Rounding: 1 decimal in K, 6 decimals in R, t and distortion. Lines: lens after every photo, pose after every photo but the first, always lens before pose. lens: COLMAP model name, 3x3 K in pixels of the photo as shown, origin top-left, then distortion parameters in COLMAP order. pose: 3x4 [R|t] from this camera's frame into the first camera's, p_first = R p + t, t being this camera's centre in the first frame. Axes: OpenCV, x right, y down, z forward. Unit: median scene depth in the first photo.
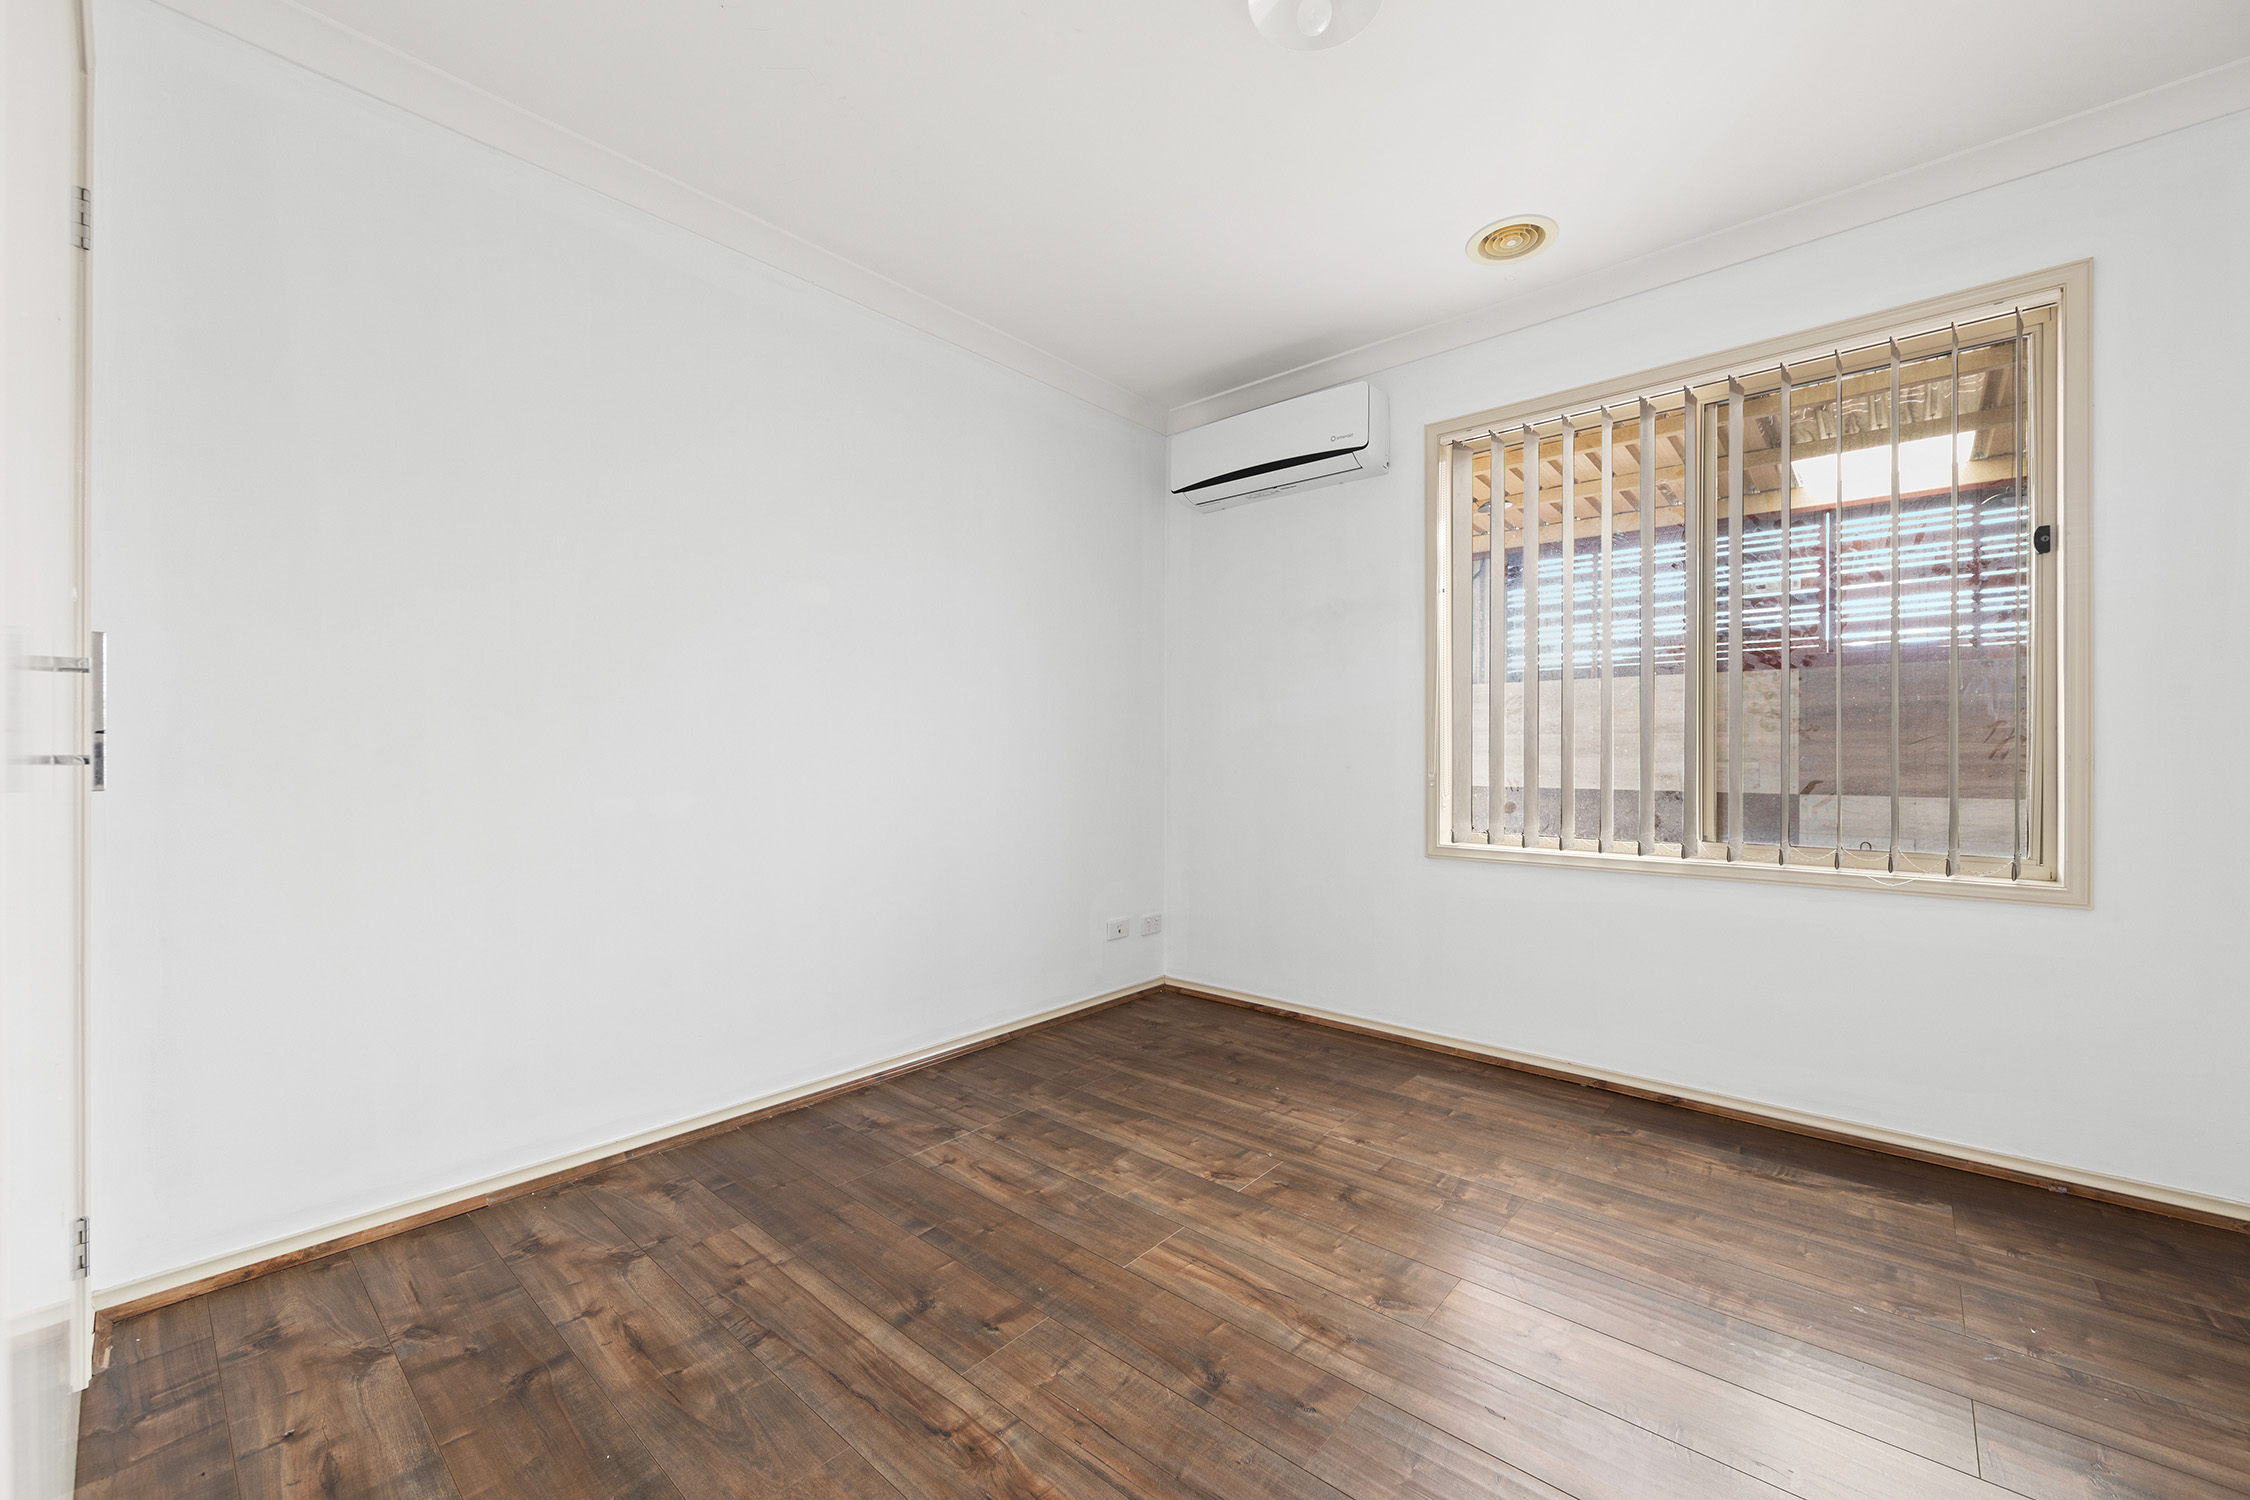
lens RADIAL K [[906.6, 0, 1125.0], [0, 906.6, 750.0], [0, 0, 1]] dist [0.001330, 0.000104]
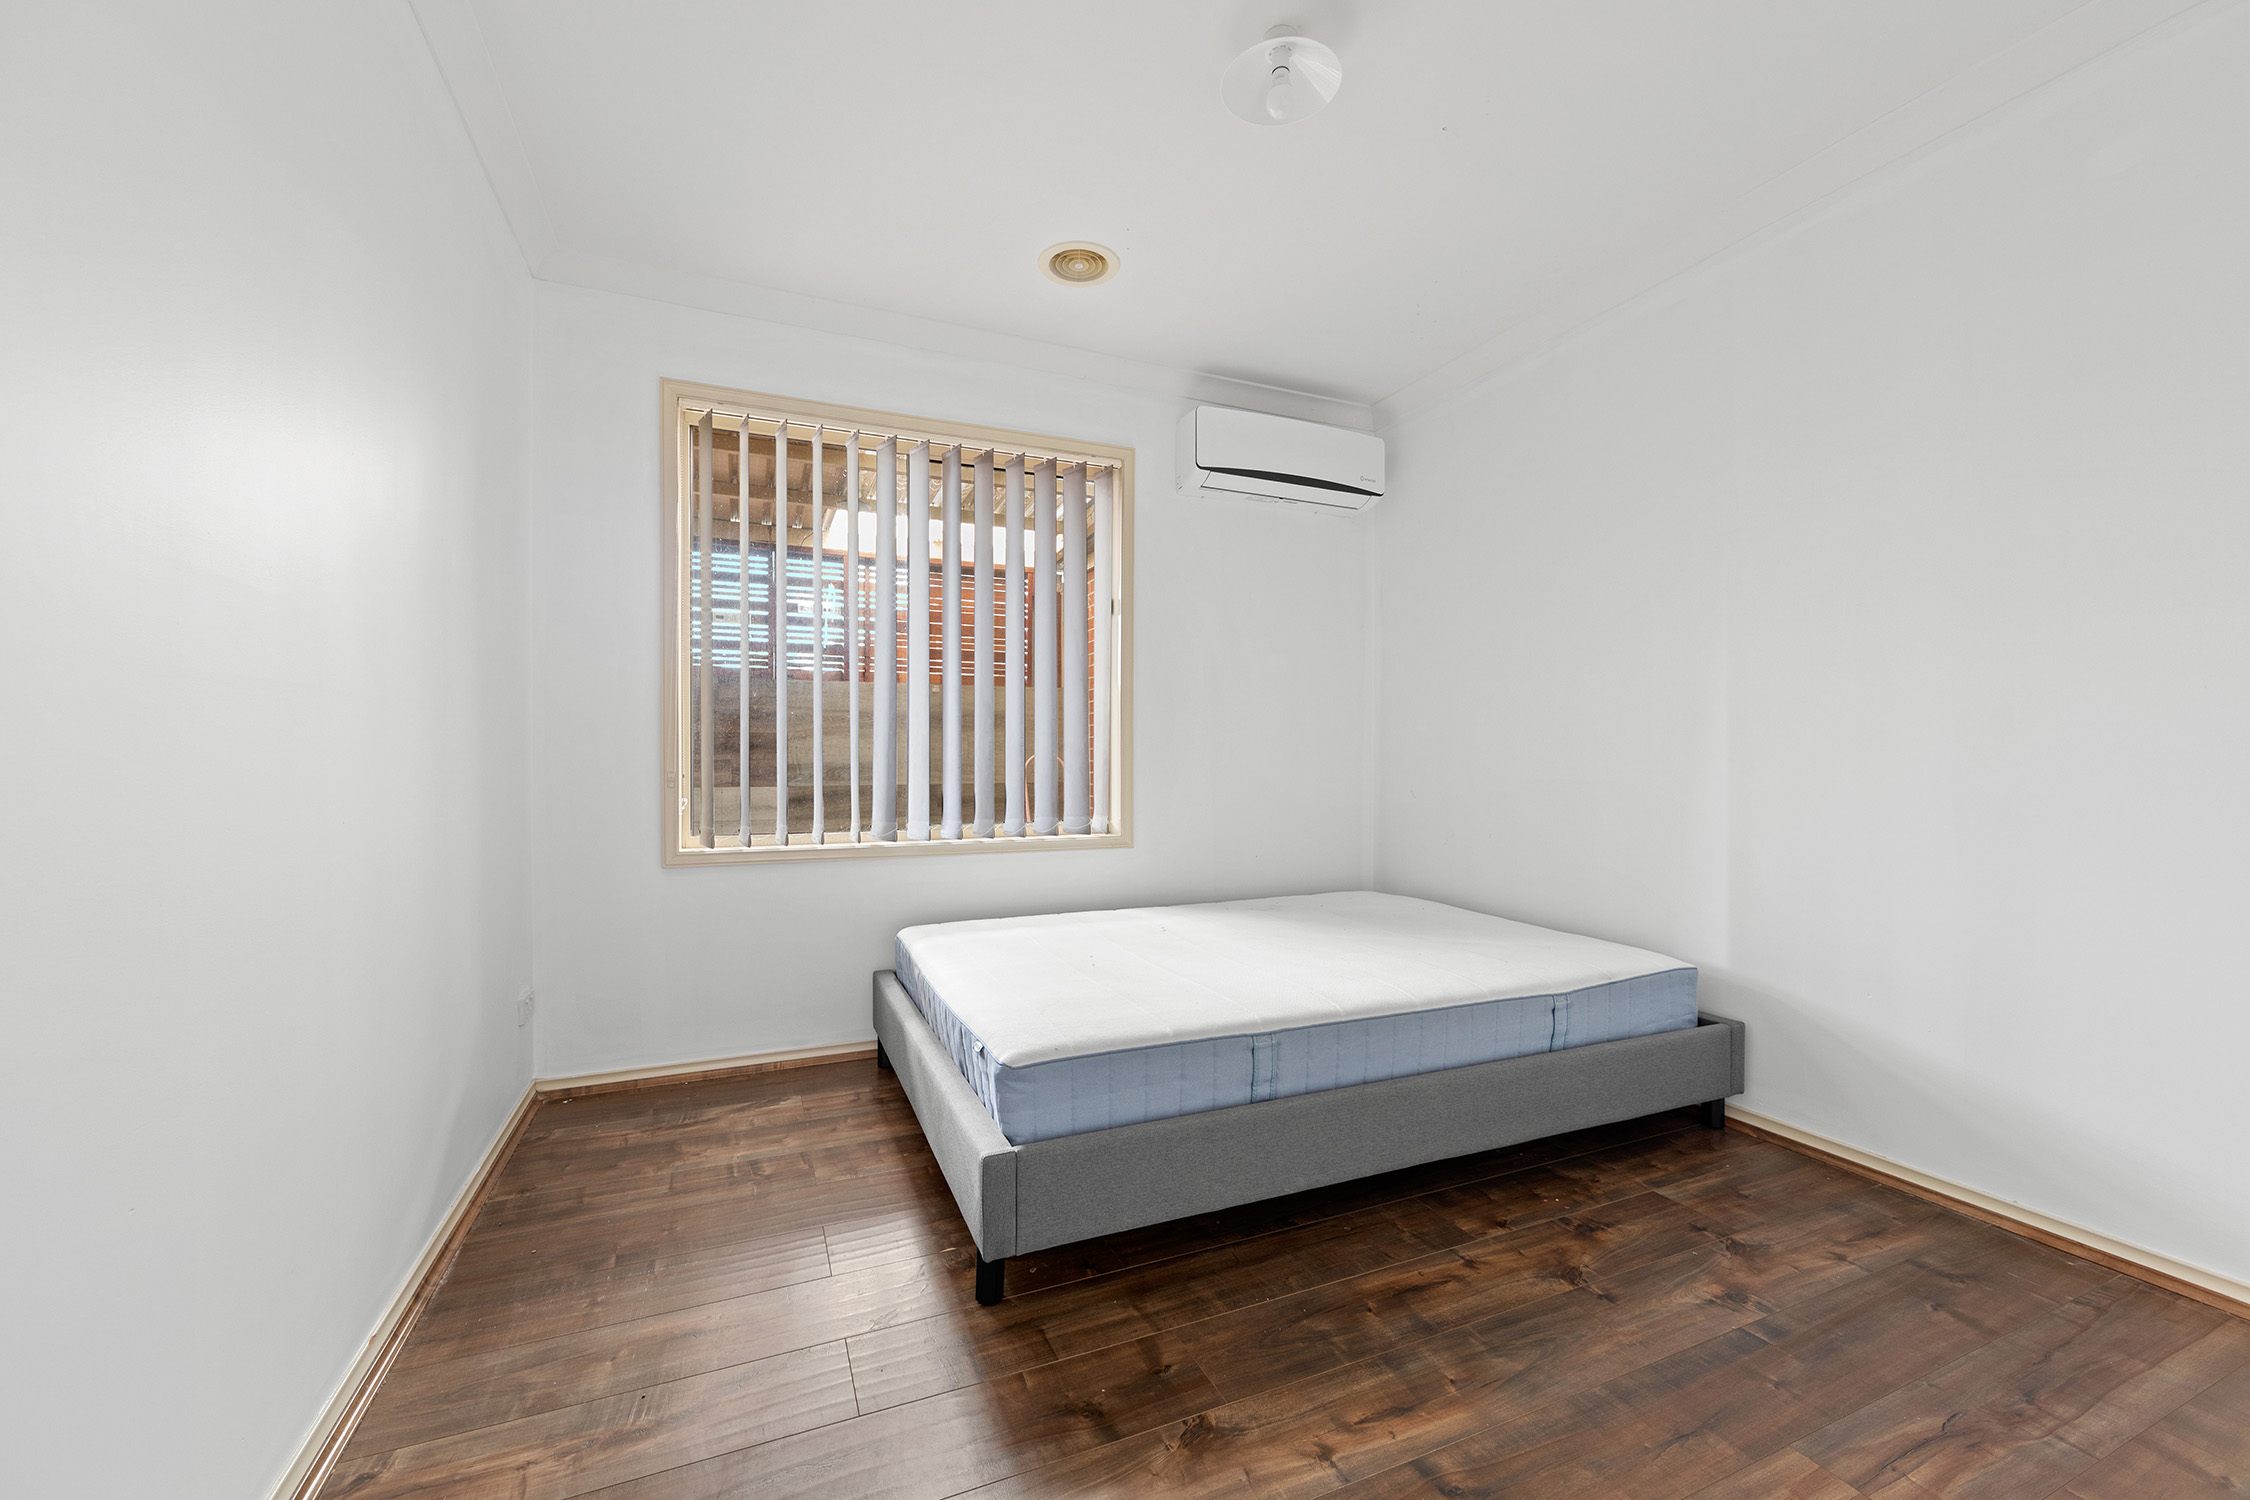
lens RADIAL K [[881.0, 0, 1125.0], [0, 881.0, 750.0], [0, 0, 1]] dist [0.000727, 0.000288]
pose [[0.424230, 0.001632, 0.905553, -0.147826], [-0.006226, 0.999980, 0.001115, 0.000022], [-0.905533, -0.006111, 0.424232, 0.130312]]
